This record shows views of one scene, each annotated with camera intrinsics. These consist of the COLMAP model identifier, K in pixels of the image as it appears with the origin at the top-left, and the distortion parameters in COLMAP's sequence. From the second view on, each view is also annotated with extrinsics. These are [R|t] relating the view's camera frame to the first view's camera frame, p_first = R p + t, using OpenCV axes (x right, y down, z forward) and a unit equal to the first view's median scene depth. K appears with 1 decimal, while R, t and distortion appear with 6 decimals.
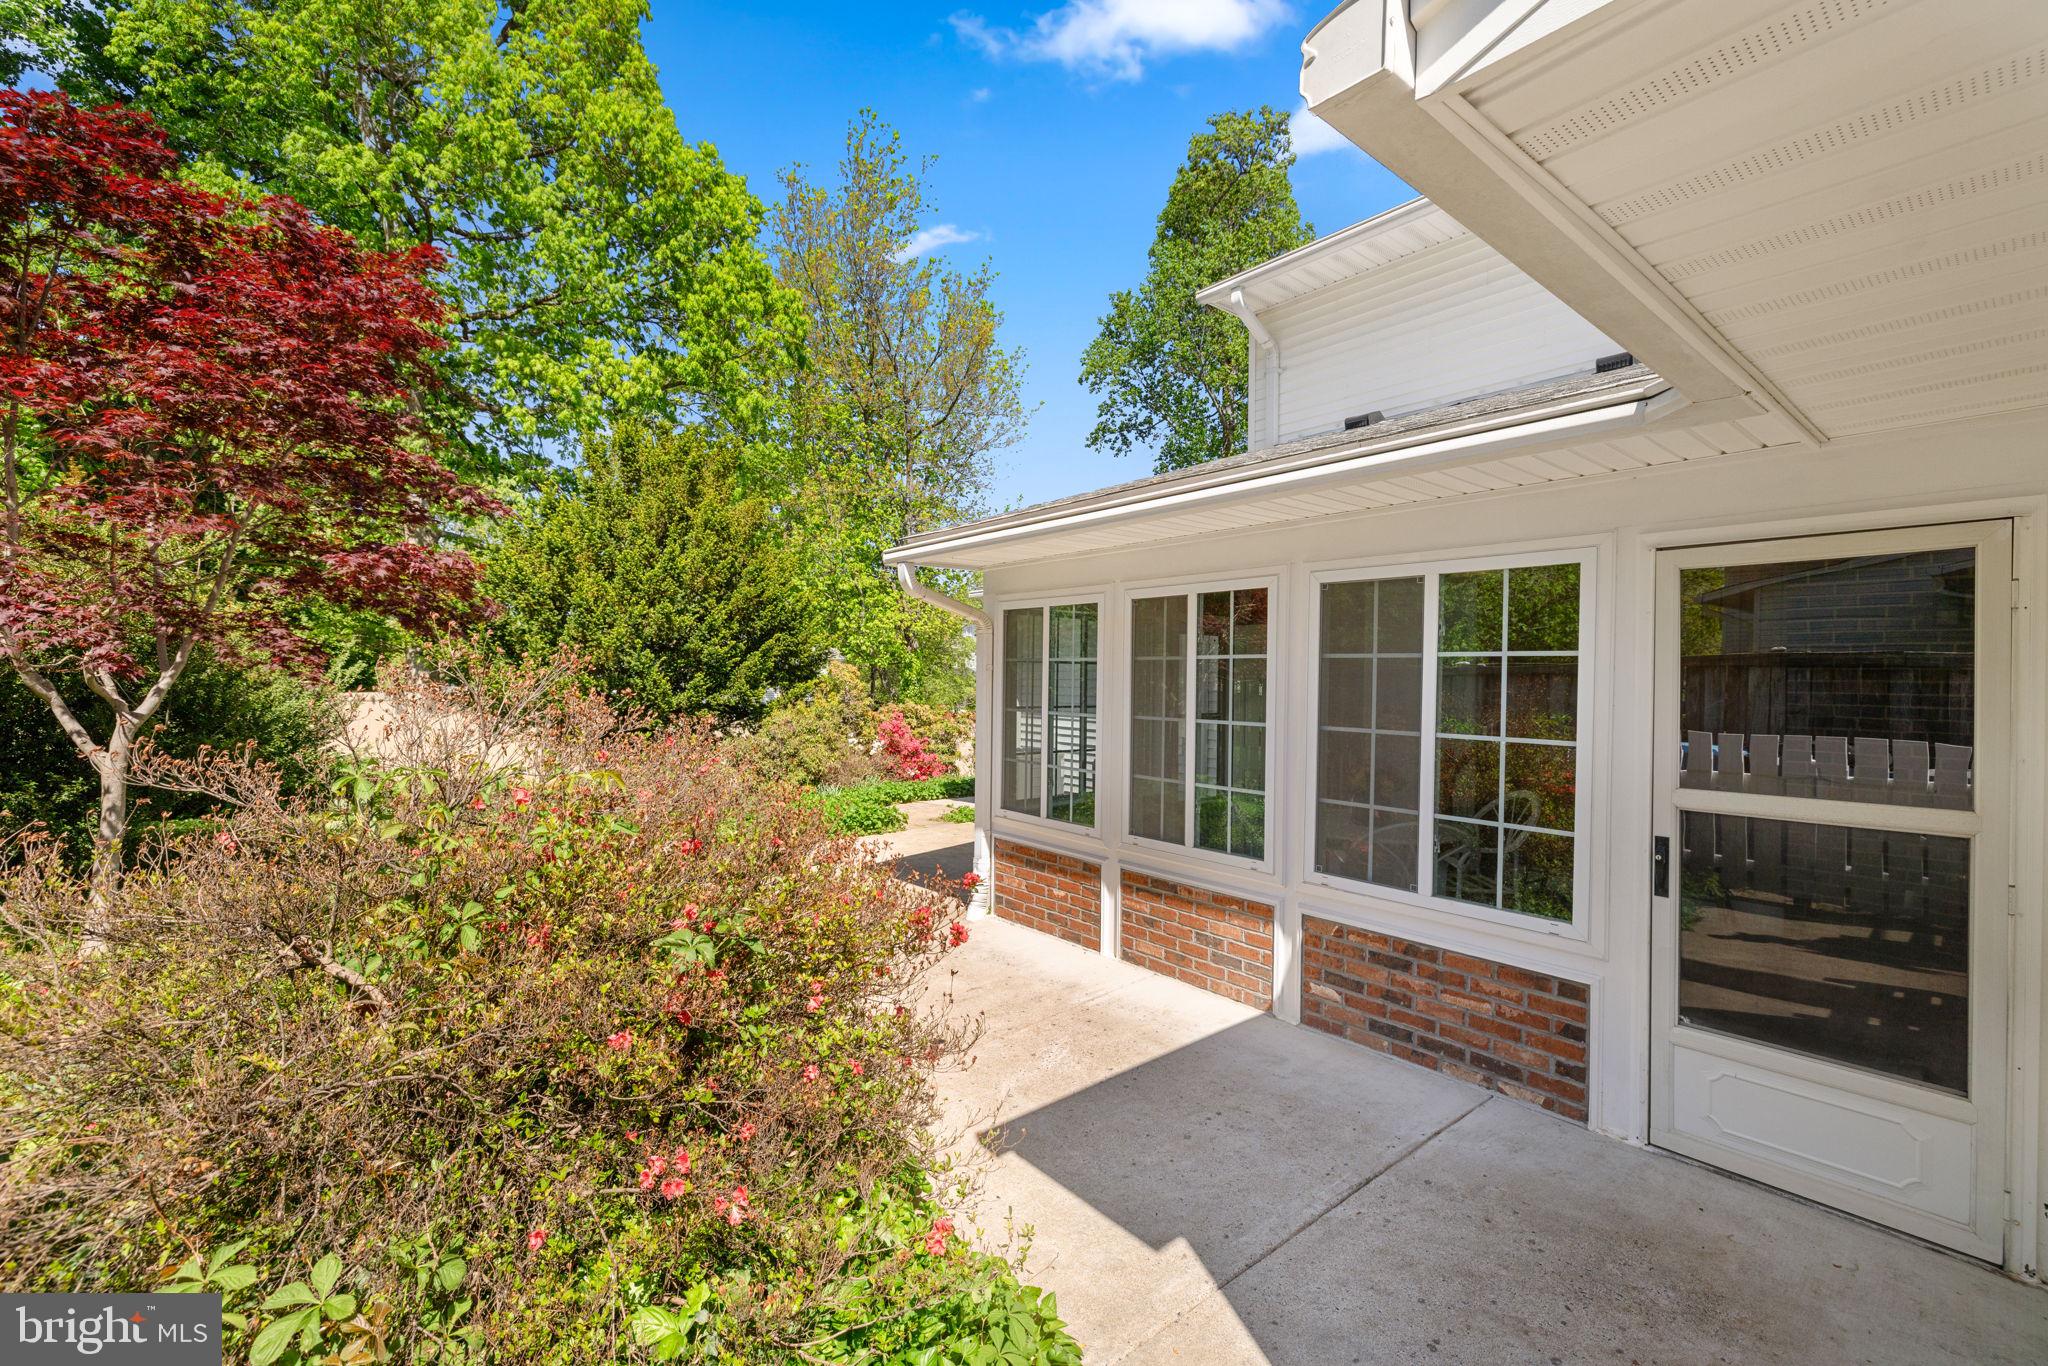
lens RADIAL K [[857.0, 0, 1033.8], [0, 857.0, 688.2], [0, 0, 1]] dist [-0.001722, 0.001513]
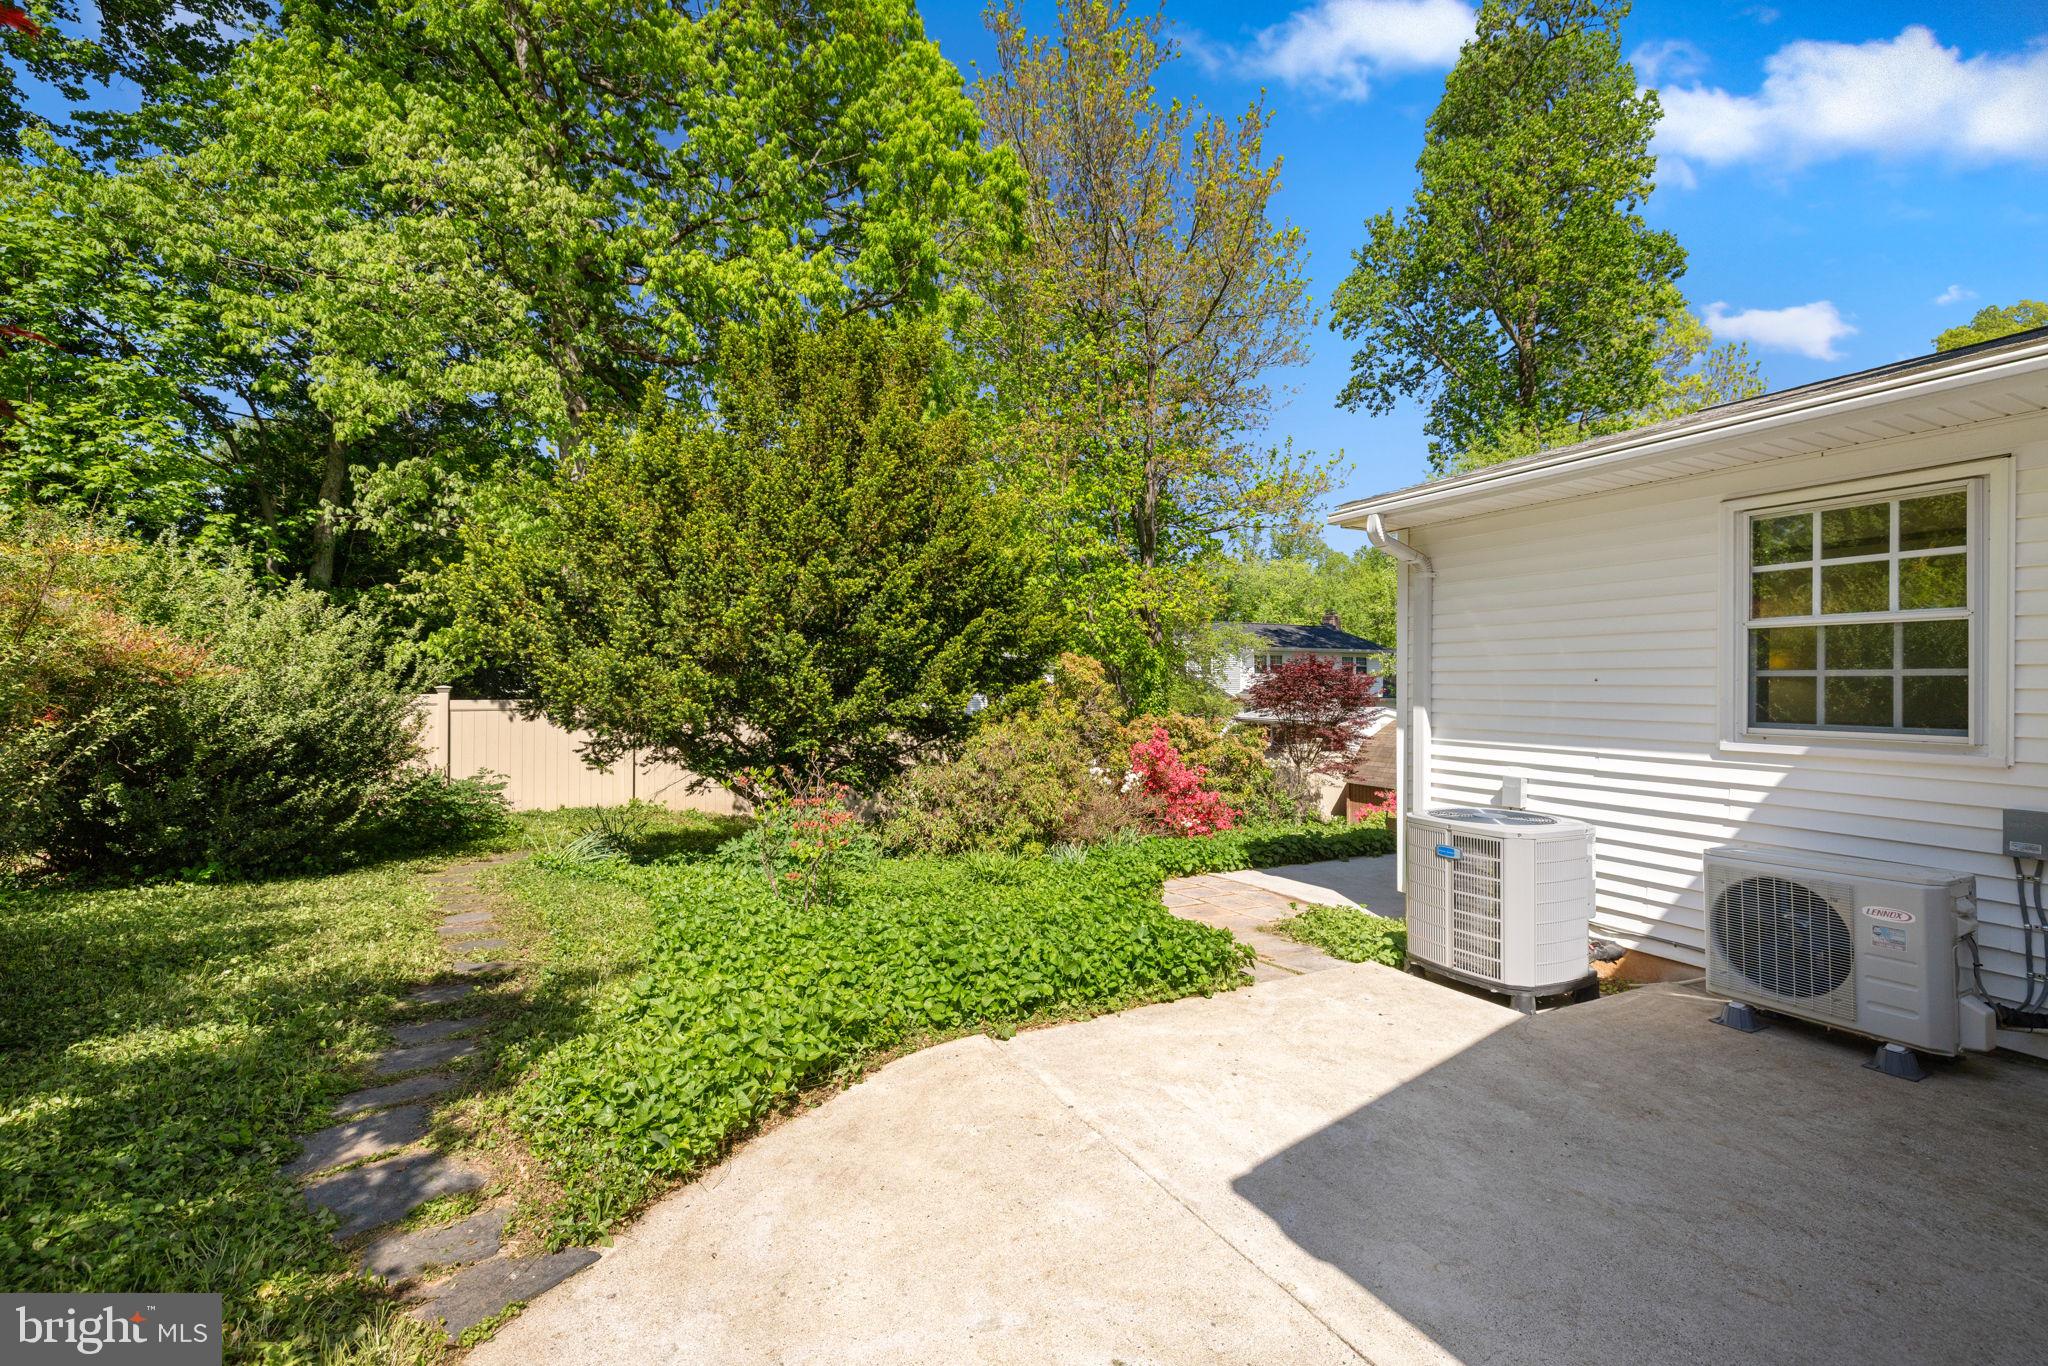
lens RADIAL K [[857.0, 0, 1022.2], [0, 857.0, 688.2], [0, 0, 1]] dist [-0.001722, 0.001513]
pose [[0.970351, -0.004493, -0.241659, -0.106429], [0.001933, 0.999939, -0.010830, 0.003998], [0.241693, 0.010042, 0.970301, 0.340454]]
